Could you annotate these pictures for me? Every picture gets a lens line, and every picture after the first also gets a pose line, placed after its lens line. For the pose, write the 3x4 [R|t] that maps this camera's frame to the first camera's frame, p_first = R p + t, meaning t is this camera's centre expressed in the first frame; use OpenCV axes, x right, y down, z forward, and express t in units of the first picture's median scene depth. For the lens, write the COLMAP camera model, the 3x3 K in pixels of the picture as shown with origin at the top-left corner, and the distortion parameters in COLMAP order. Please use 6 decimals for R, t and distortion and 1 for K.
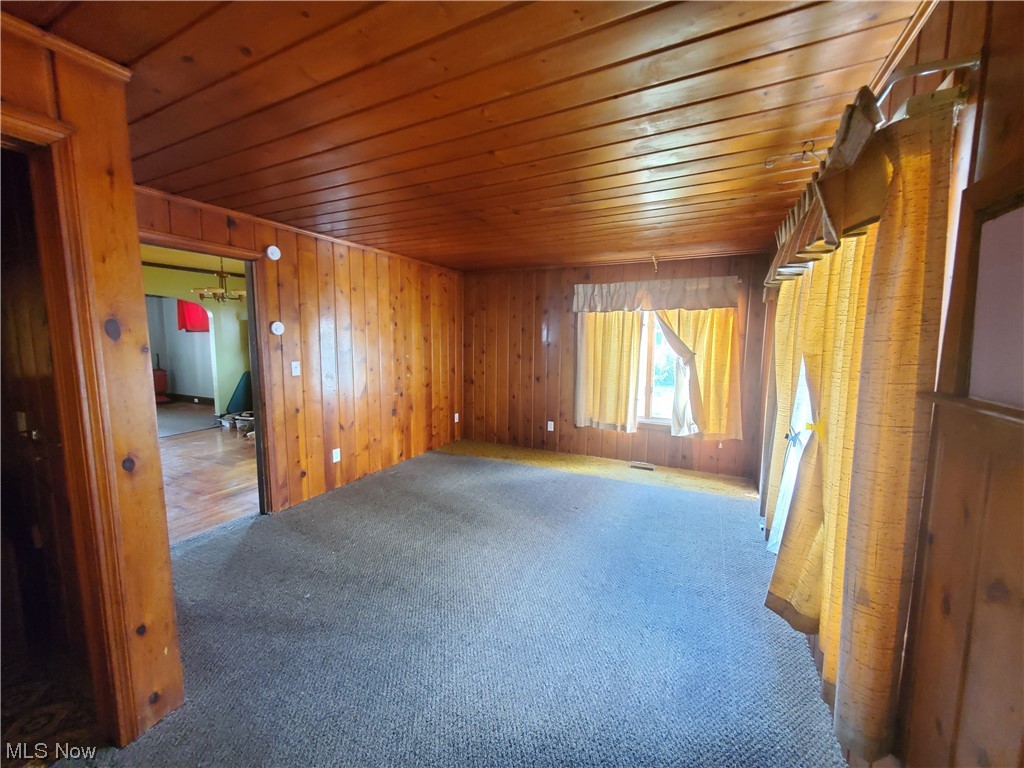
lens RADIAL K [[410.0, 0, 508.0], [0, 410.0, 383.0], [0, 0, 1]] dist [0.000396, 0.000084]
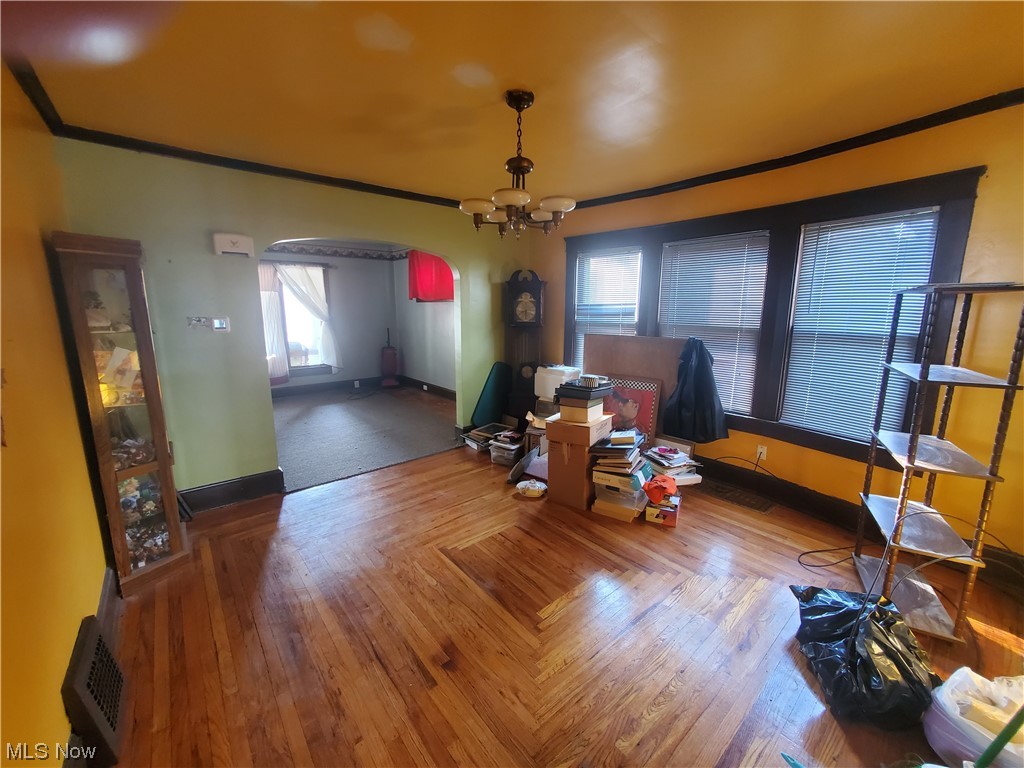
lens RADIAL K [[410.0, 0, 513.9], [0, 410.0, 380.6], [0, 0, 1]] dist [0.000396, 0.000084]
pose [[0.919134, 0.071950, -0.387318, -0.377266], [-0.046859, 0.996168, 0.073853, -0.051178], [0.391148, -0.049731, 0.918983, 0.428327]]
